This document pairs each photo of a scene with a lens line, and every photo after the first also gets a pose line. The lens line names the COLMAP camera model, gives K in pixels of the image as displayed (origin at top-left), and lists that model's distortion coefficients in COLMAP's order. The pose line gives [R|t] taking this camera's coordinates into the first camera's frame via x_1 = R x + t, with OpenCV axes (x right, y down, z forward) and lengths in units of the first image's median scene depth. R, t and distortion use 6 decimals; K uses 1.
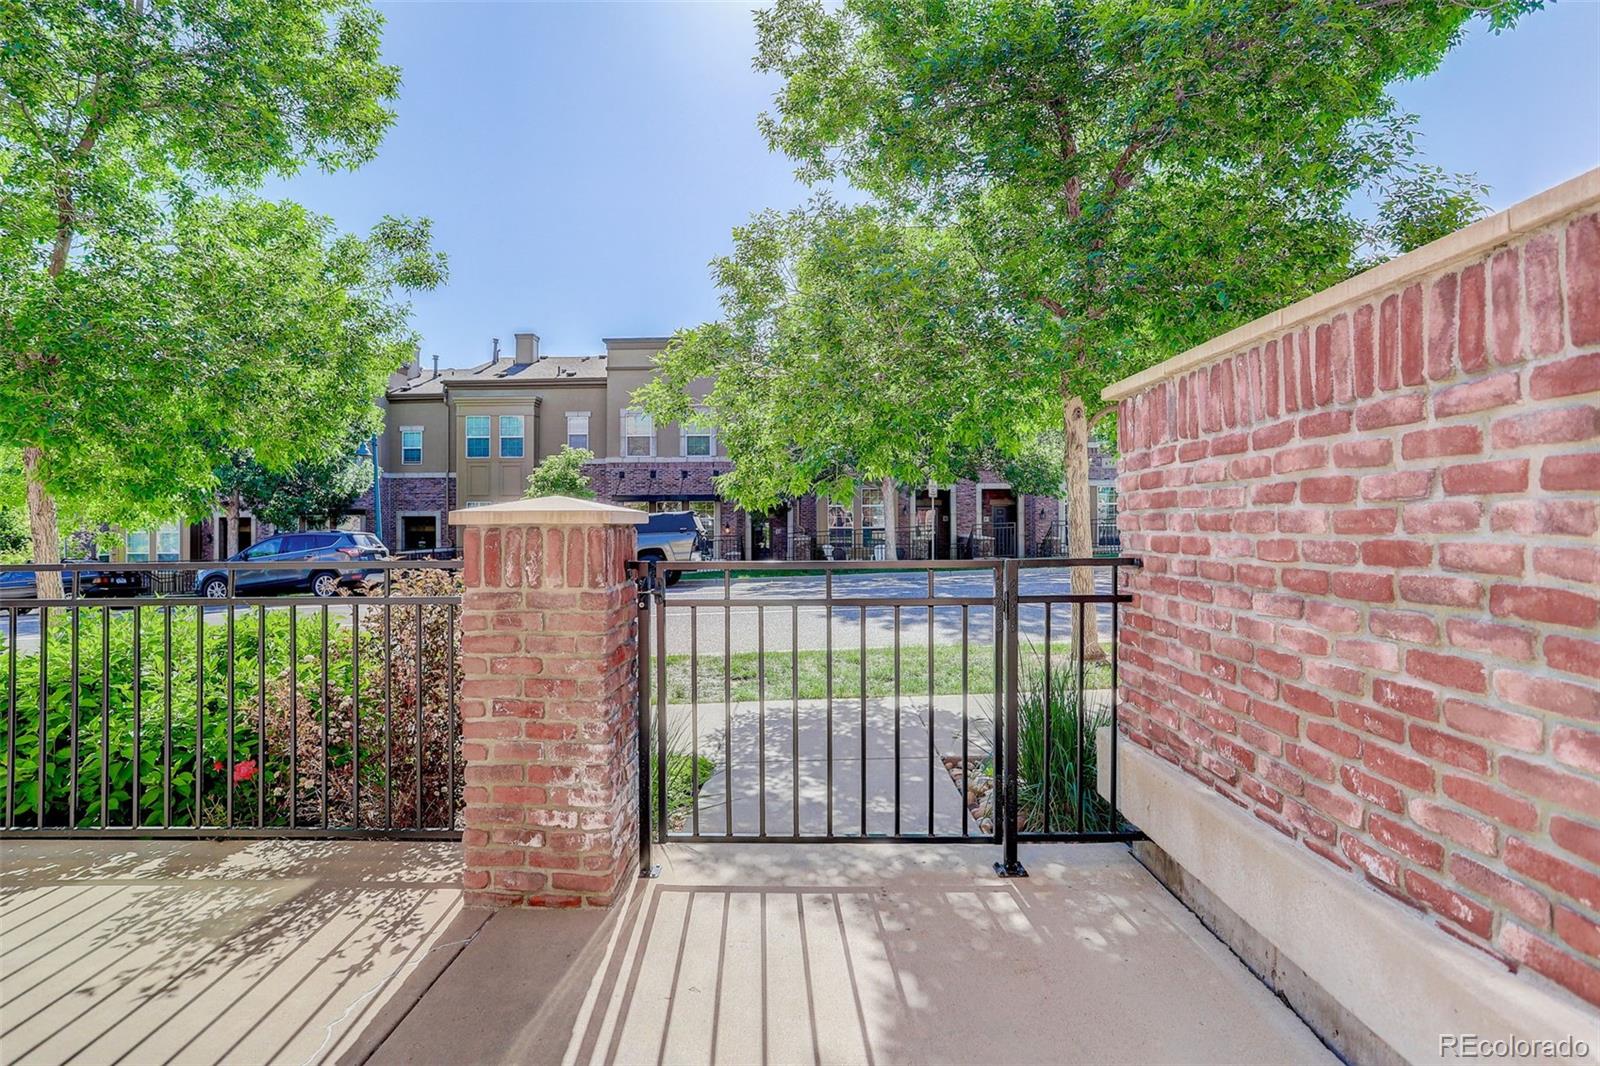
lens RADIAL K [[807.5, 0, 792.0], [0, 807.5, 517.5], [0, 0, 1]] dist [-0.021262, 0.000239]
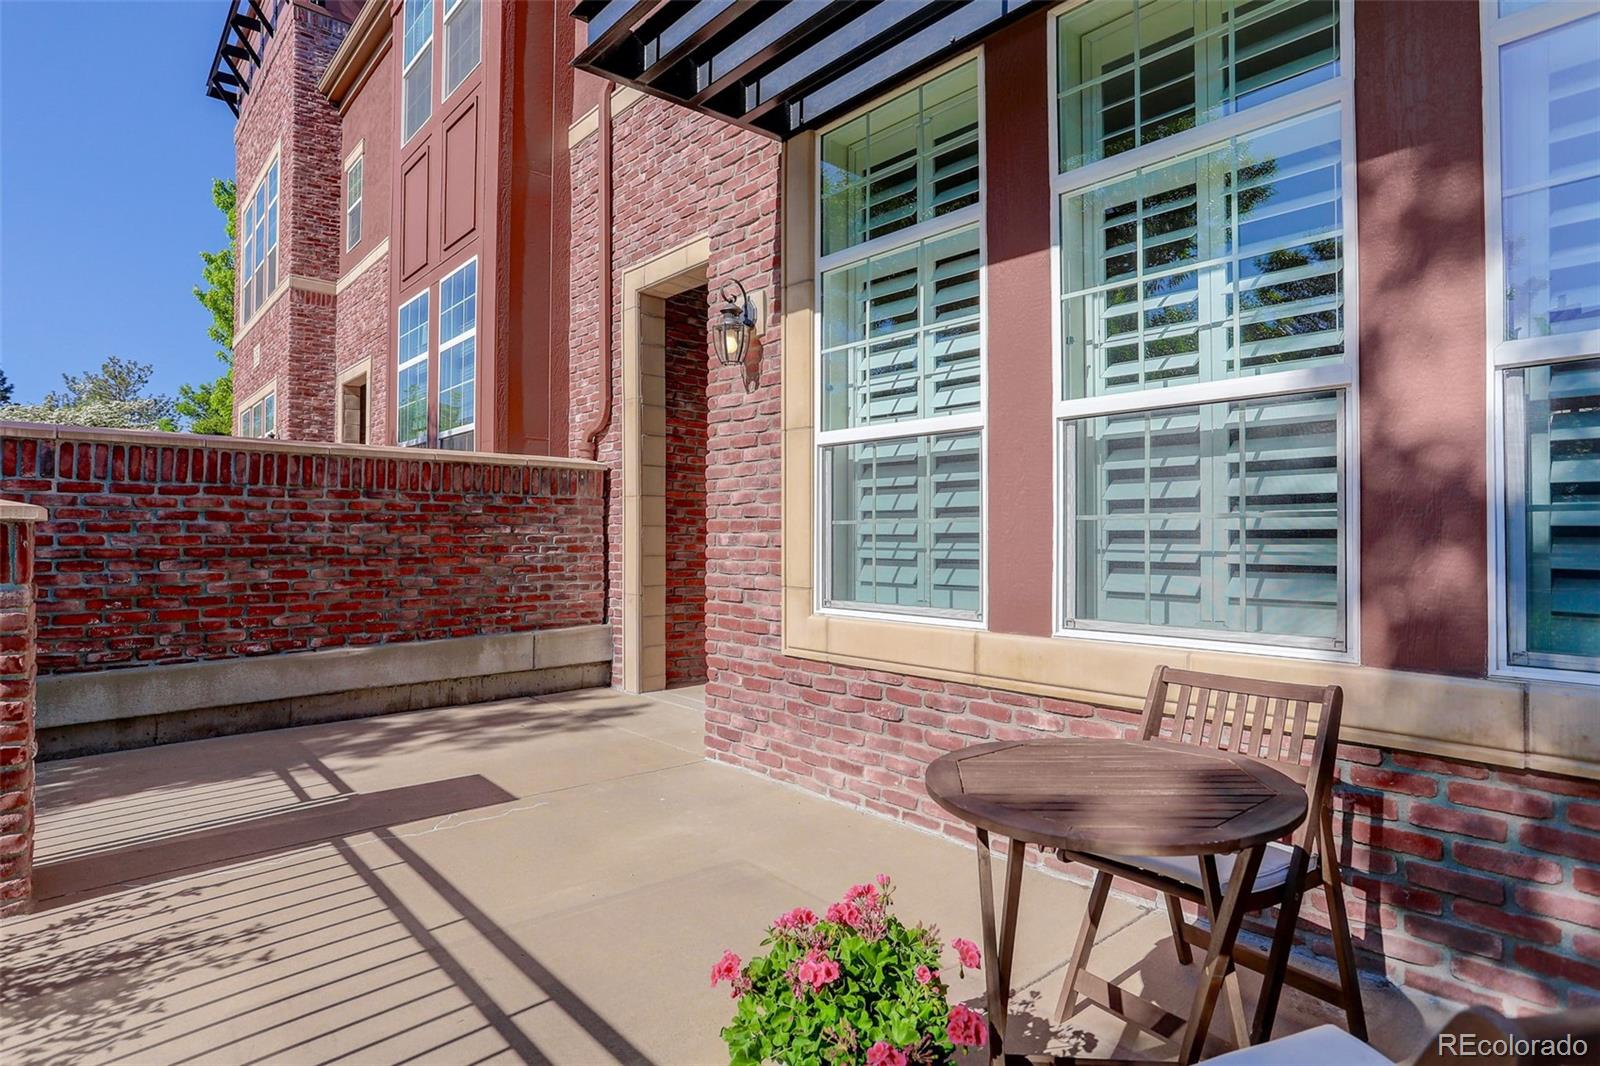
lens RADIAL K [[807.5, 0, 792.0], [0, 807.5, 517.5], [0, 0, 1]] dist [-0.021262, 0.000239]
pose [[-0.670049, 0.020036, 0.742046, -2.684818], [-0.007068, 0.999418, -0.033368, 0.047089], [-0.742283, -0.027603, -0.669518, 1.487146]]
